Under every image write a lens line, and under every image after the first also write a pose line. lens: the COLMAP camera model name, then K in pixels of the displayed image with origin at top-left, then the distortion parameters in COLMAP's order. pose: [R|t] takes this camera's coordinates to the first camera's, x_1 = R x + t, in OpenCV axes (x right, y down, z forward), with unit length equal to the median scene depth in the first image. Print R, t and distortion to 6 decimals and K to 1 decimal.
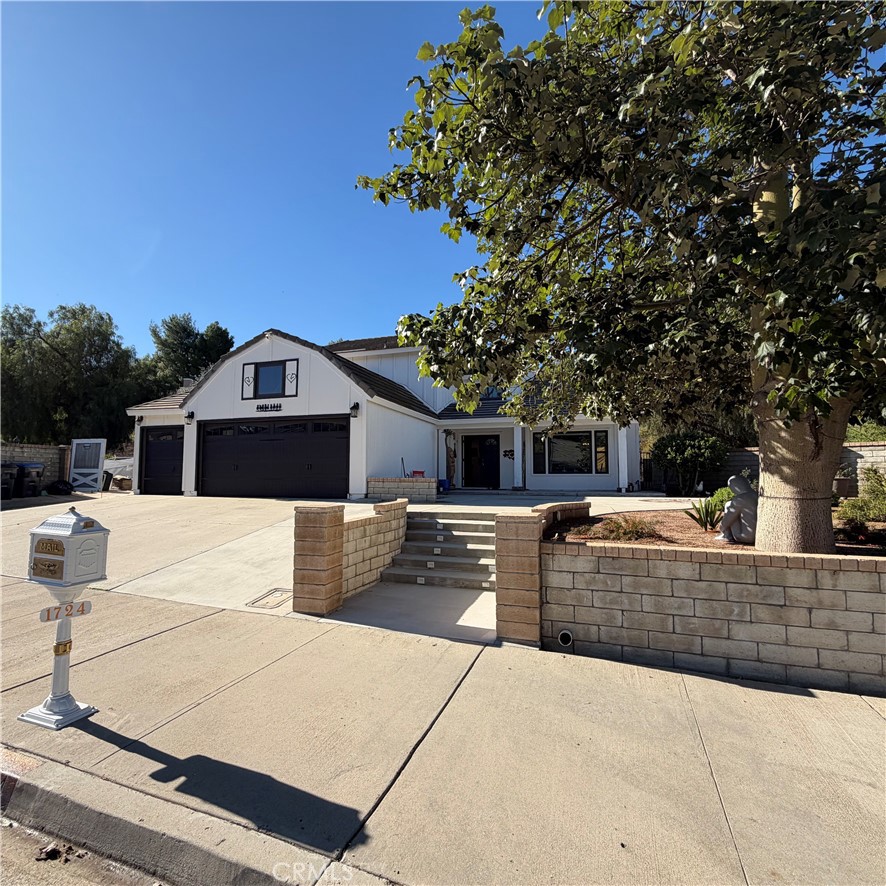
lens RADIAL K [[469.6, 0, 438.8], [0, 469.6, 443.3], [0, 0, 1]] dist [0.000257, -0.000752]
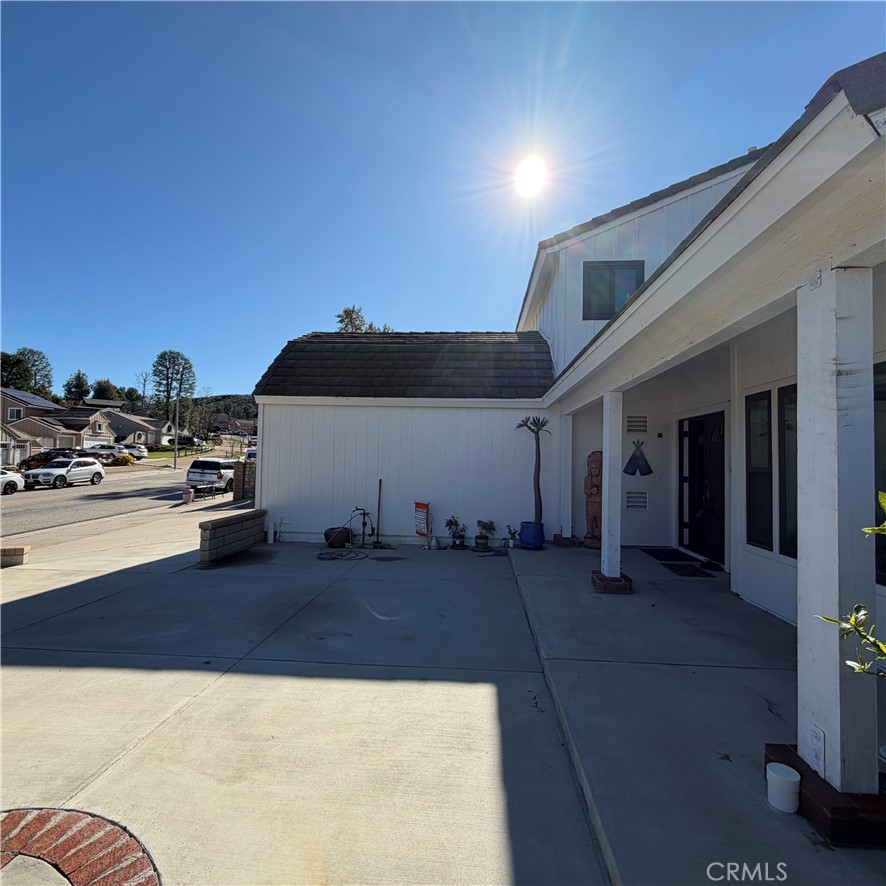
lens RADIAL K [[469.6, 0, 438.0], [0, 469.6, 445.9], [0, 0, 1]] dist [0.000257, -0.000752]
pose [[0.238879, -0.024837, -0.970732, 0.571426], [0.055748, 0.998375, -0.011825, -0.001600], [0.969448, -0.051291, 0.239875, 0.997839]]
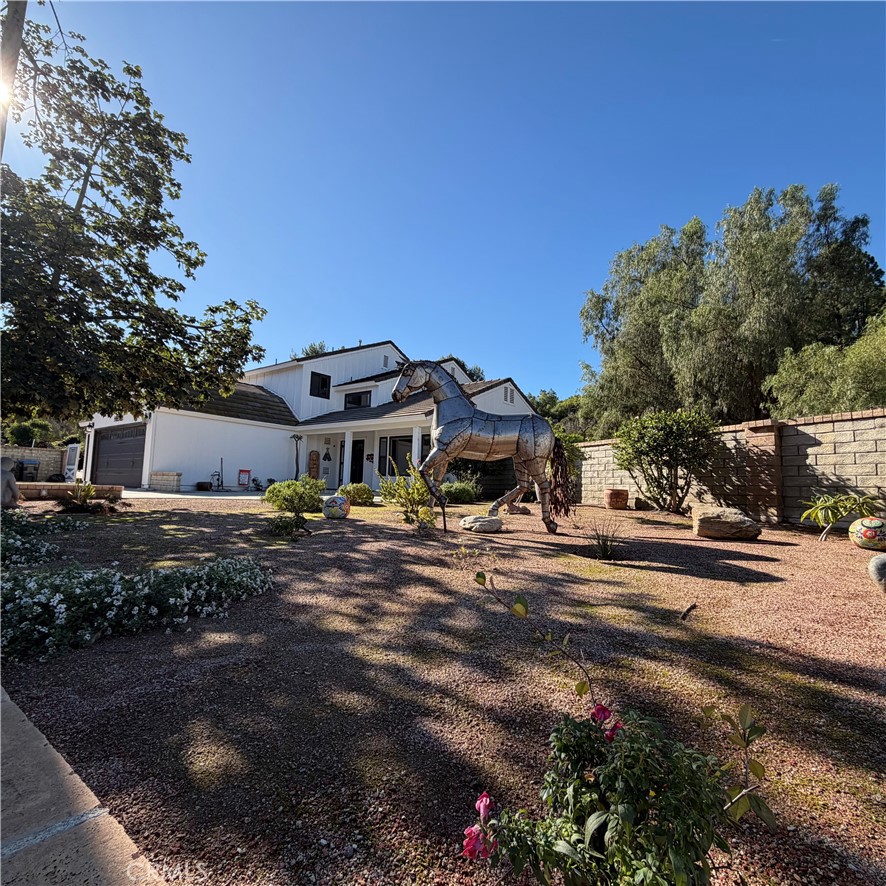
lens RADIAL K [[476.1, 0, 439.4], [0, 476.1, 444.2], [0, 0, 1]] dist [-0.002947, -0.005352]
pose [[0.943677, -0.004000, -0.330844, 0.906823], [-0.004714, 0.999663, -0.025531, 0.025507], [0.330834, 0.025653, 0.943340, 0.046700]]
